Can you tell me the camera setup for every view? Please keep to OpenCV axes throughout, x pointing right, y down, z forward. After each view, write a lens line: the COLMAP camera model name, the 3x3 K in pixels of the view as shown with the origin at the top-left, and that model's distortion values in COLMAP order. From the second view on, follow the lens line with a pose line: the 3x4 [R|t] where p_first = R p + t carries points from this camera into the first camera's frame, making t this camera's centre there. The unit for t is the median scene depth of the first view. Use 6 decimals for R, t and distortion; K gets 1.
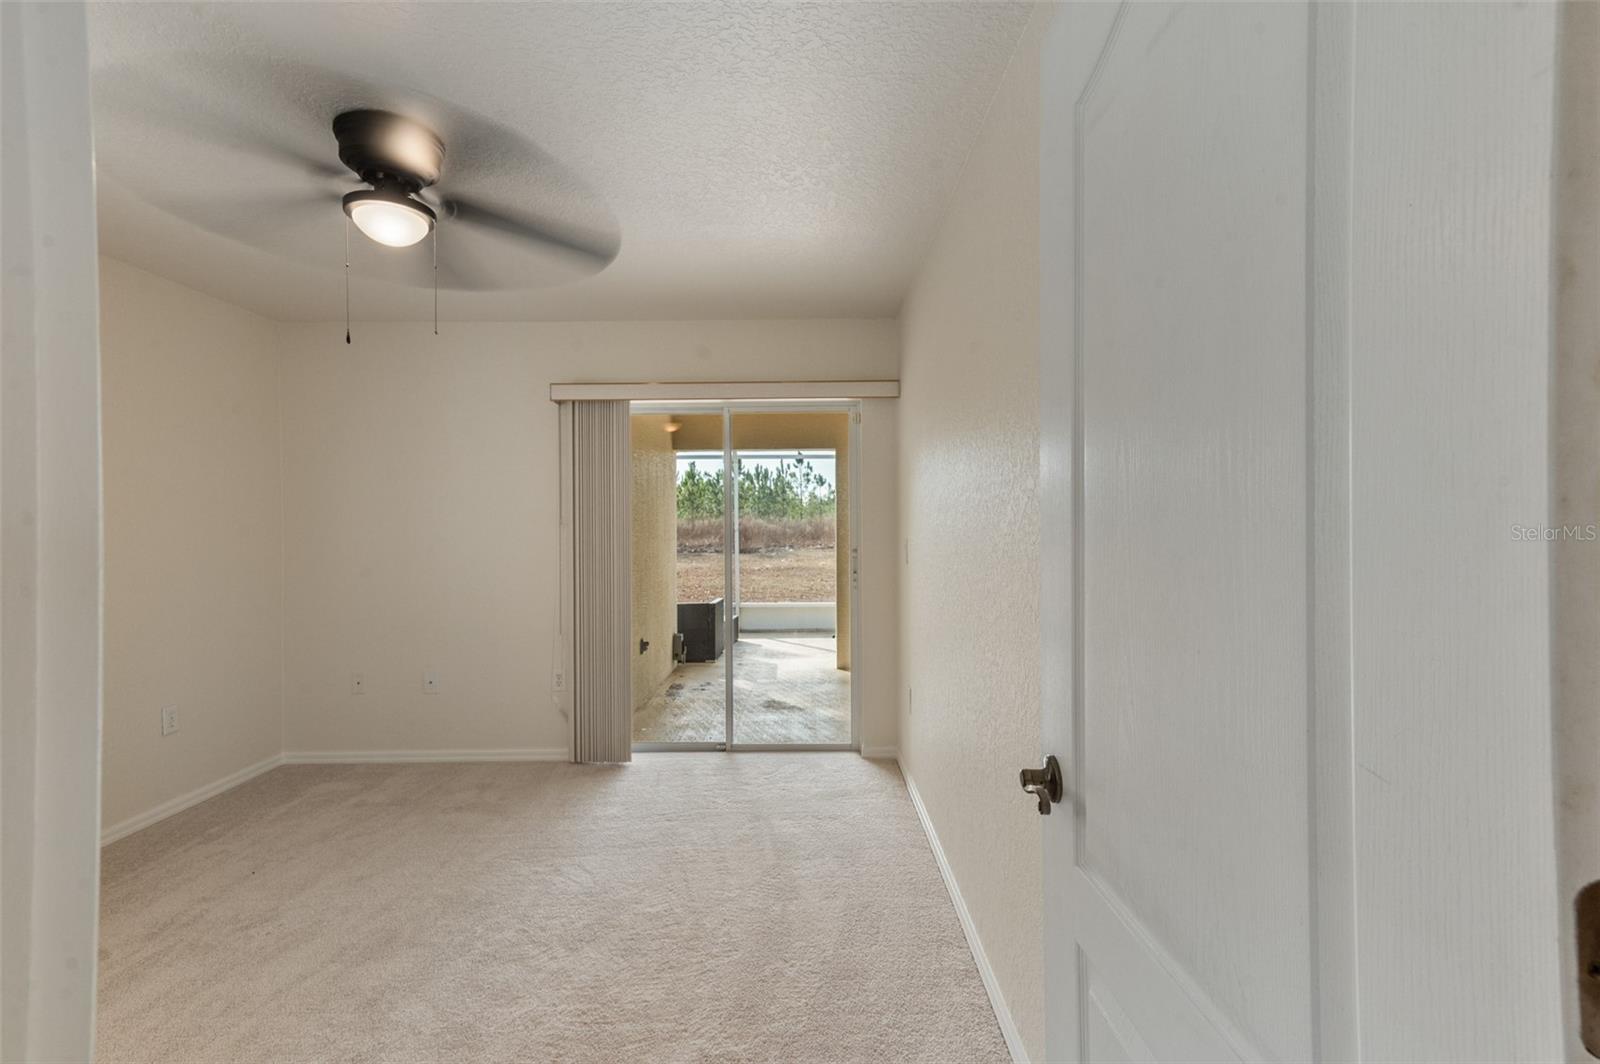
lens RADIAL K [[715.1, 0, 796.3], [0, 715.1, 526.5], [0, 0, 1]] dist [-0.001044, 0.000091]
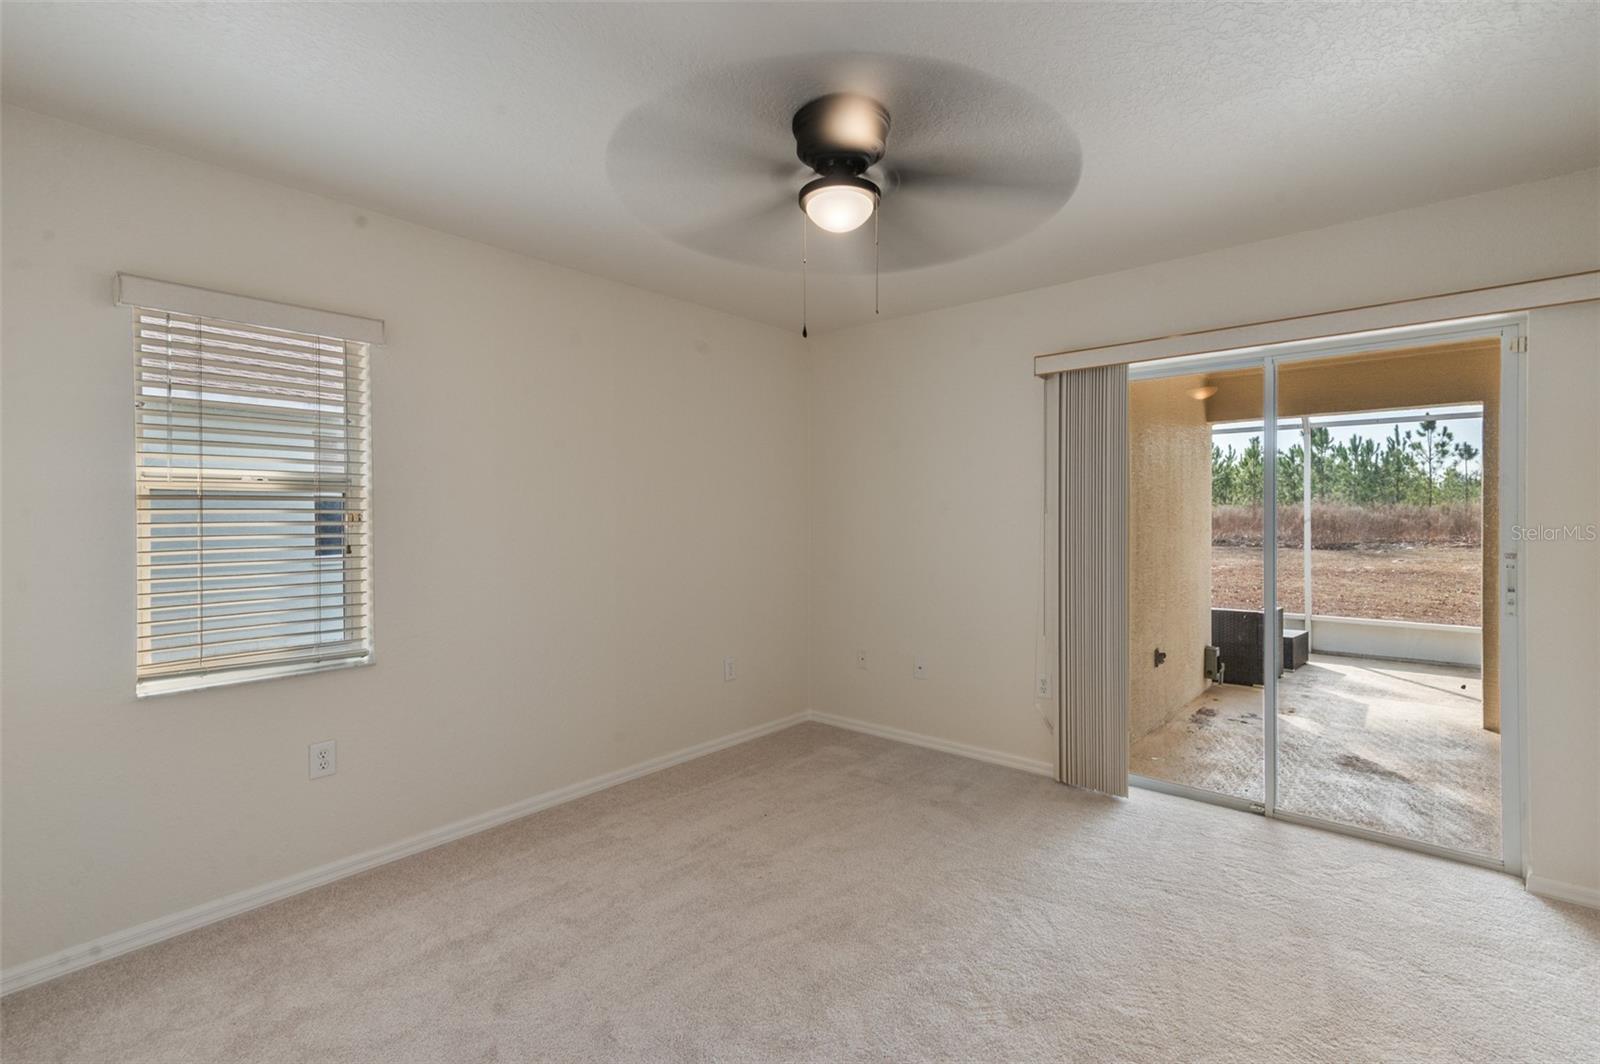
lens RADIAL K [[725.8, 0, 797.3], [0, 725.8, 517.0], [0, 0, 1]] dist [0.008453, 0.004312]
pose [[0.760095, 0.007781, -0.649765, 0.025730], [-0.004942, 0.999969, 0.006193, -0.001739], [0.649793, -0.001496, 0.760110, 0.107171]]
